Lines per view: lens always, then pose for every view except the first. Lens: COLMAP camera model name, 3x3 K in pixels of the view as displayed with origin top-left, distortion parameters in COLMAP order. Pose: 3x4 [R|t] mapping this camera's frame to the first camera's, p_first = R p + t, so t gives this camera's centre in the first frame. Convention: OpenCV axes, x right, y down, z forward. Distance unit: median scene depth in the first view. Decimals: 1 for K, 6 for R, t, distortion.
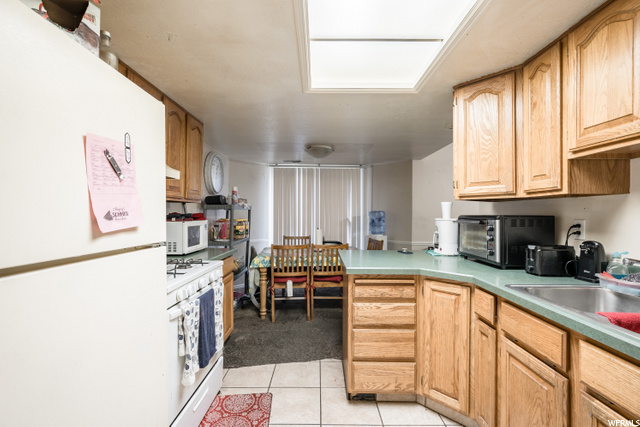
lens RADIAL K [[299.1, 0, 319.5], [0, 299.1, 212.9], [0, 0, 1]] dist [-0.002027, 0.000369]
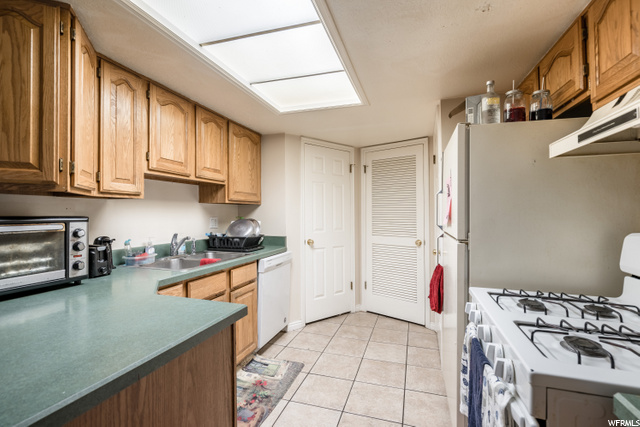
lens RADIAL K [[299.1, 0, 320.5], [0, 299.1, 211.7], [0, 0, 1]] dist [-0.002027, 0.000369]
pose [[-0.950942, 0.001203, 0.309366, -0.326181], [0.000090, 0.999993, -0.003613, -0.005178], [-0.309368, -0.003408, -0.950936, 2.065304]]
